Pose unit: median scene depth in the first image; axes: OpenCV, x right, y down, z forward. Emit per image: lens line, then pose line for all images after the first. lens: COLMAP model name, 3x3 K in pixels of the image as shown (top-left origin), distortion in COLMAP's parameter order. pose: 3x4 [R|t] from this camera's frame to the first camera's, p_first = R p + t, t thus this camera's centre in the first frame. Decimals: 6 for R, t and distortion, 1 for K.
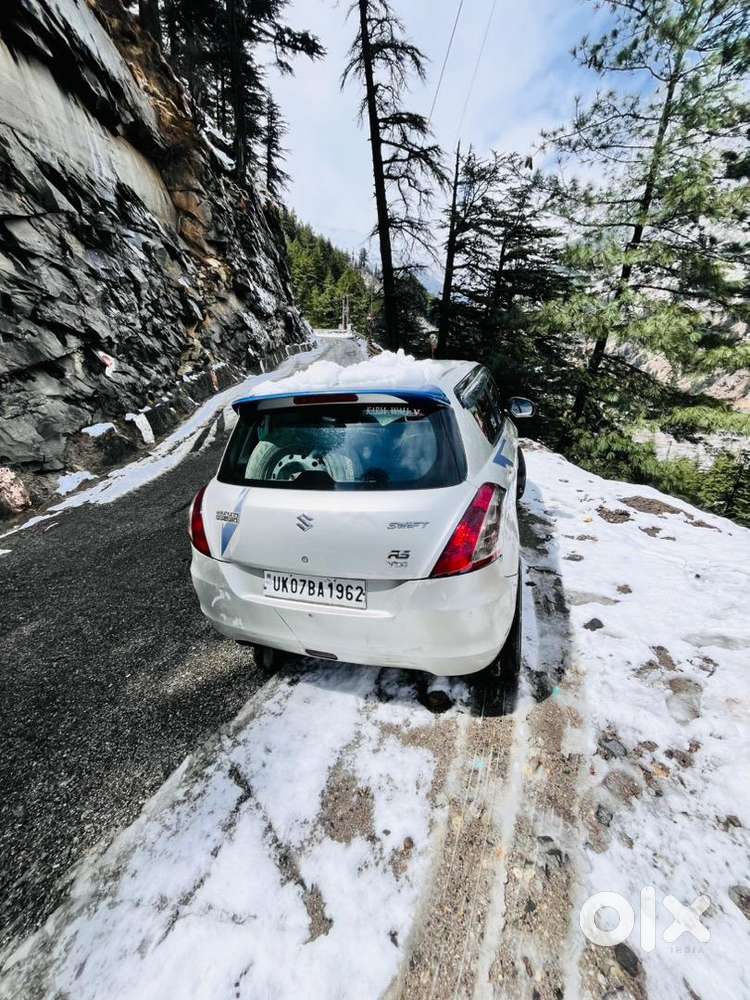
lens RADIAL K [[402.7, 0, 373.4], [0, 402.7, 500.5], [0, 0, 1]] dist [-0.005859, -0.000136]
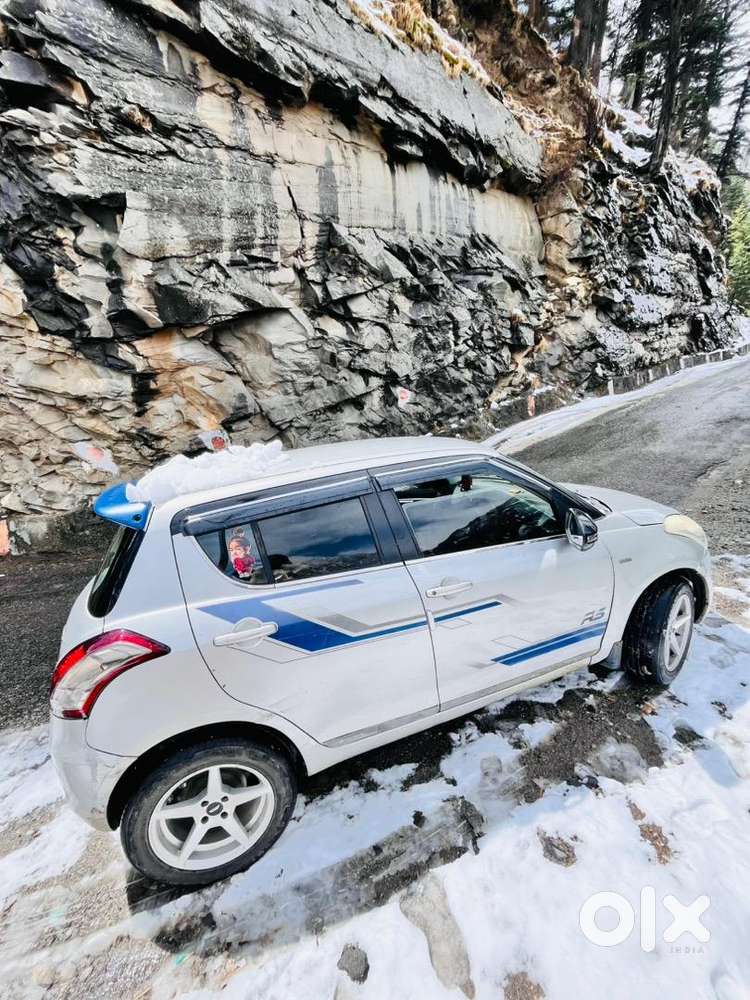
lens RADIAL K [[402.7, 0, 373.4], [0, 402.7, 500.5], [0, 0, 1]] dist [-0.005859, -0.000136]
pose [[0.618447, 0.201534, -0.759544, 0.235107], [-0.221808, 0.972021, 0.077308, -0.097136], [0.753873, 0.120662, 0.645845, 0.162236]]
